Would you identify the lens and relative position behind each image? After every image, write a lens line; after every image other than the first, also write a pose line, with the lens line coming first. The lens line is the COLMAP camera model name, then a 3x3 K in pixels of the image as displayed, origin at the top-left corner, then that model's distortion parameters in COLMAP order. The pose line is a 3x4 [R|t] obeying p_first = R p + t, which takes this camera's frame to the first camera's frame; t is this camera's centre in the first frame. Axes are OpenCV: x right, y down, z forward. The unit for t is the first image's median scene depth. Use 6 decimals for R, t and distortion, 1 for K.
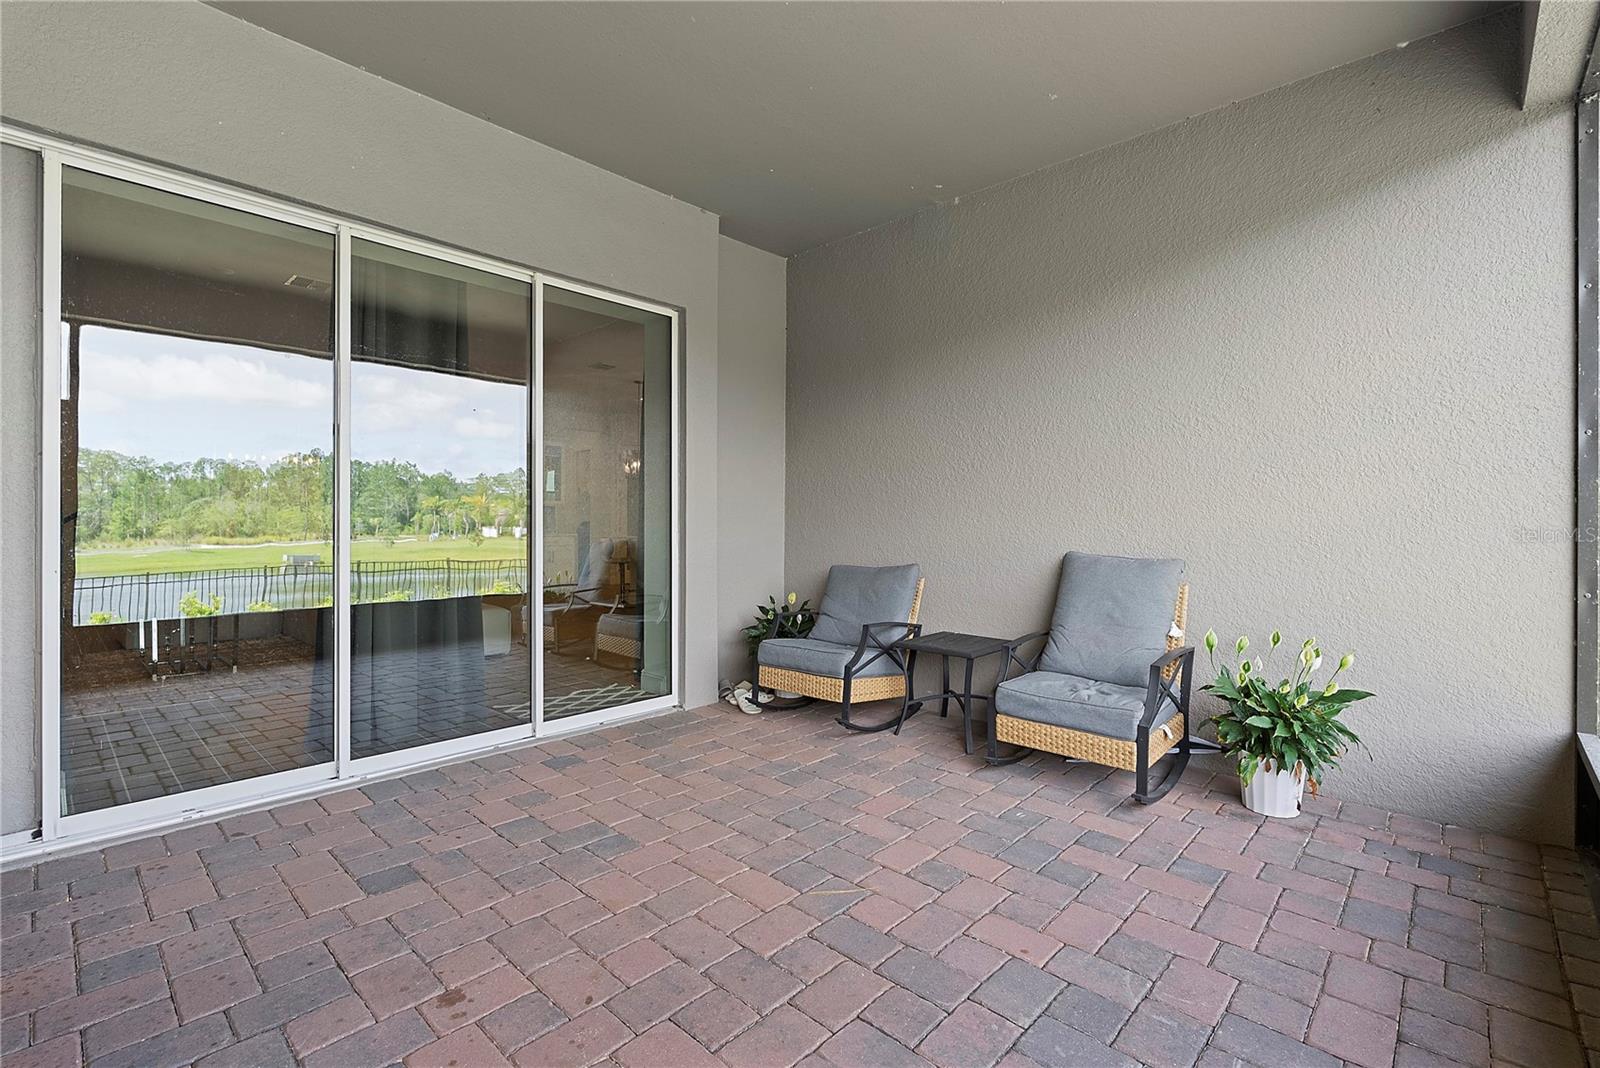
lens RADIAL K [[707.2, 0, 800.1], [0, 707.2, 525.5], [0, 0, 1]] dist [-0.005116, -0.000759]
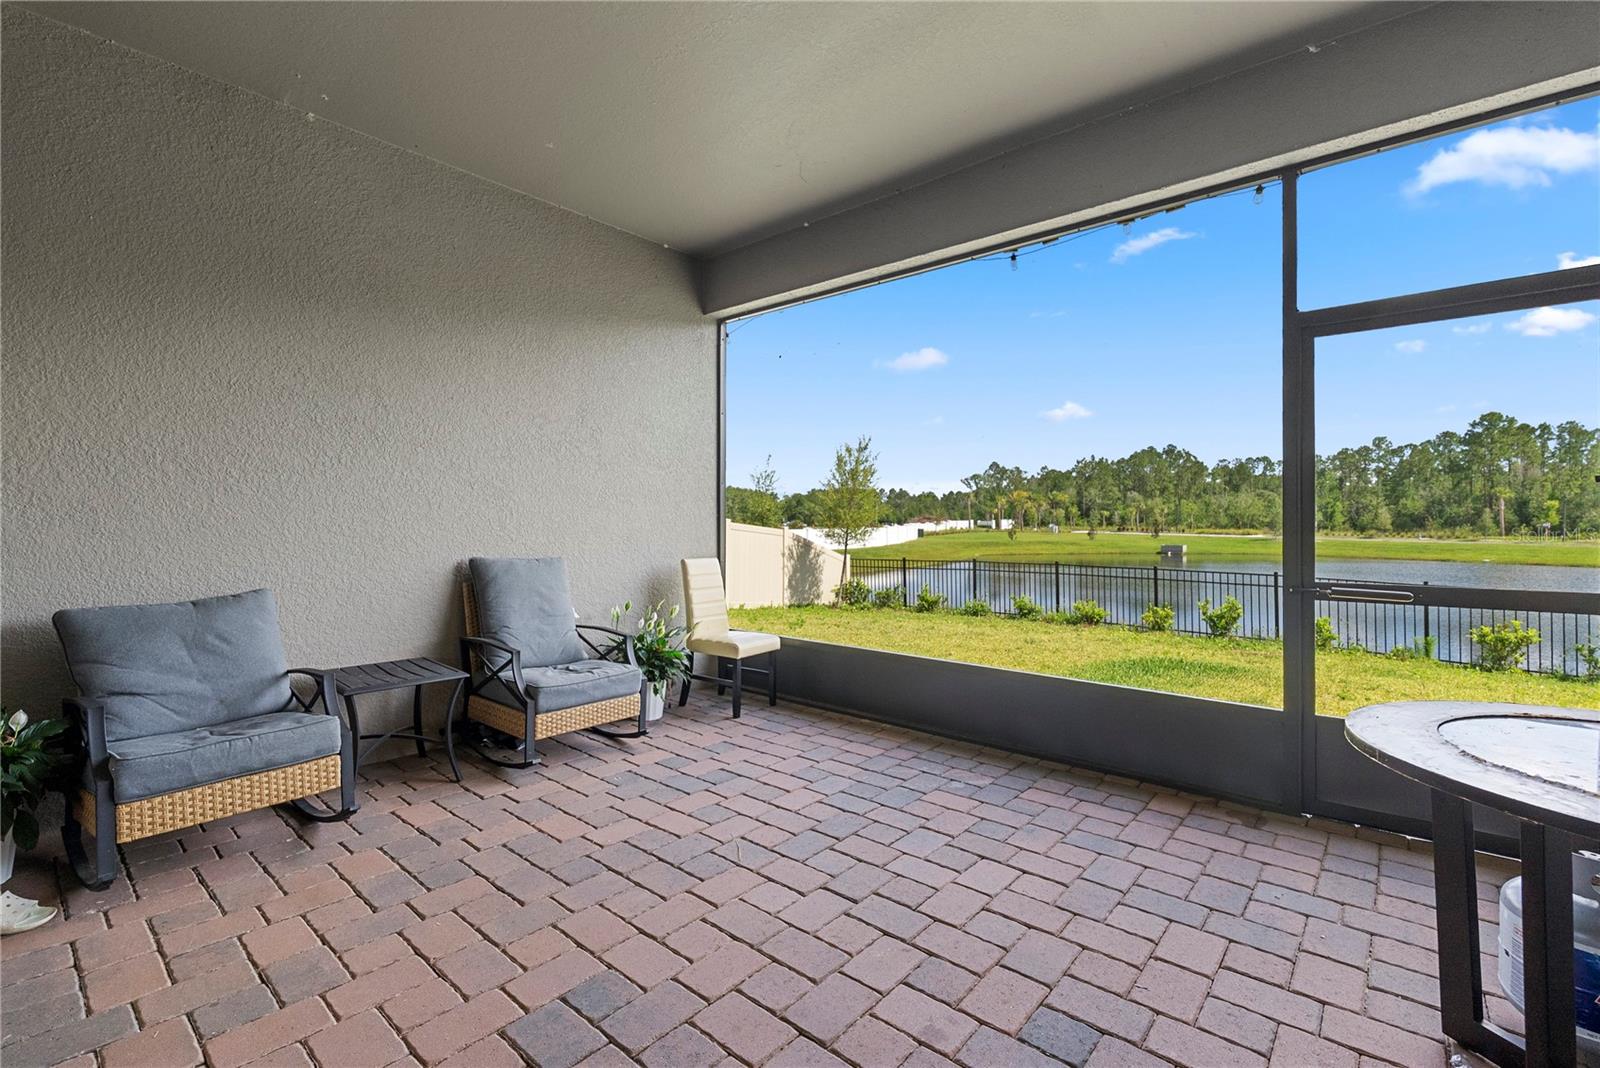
lens RADIAL K [[707.2, 0, 798.0], [0, 707.2, 529.4], [0, 0, 1]] dist [-0.005116, -0.000759]
pose [[-0.034590, -0.017346, 0.999251, -0.799460], [-0.000293, 0.999849, 0.017347, -0.026079], [-0.999402, 0.000308, -0.034590, 0.676529]]
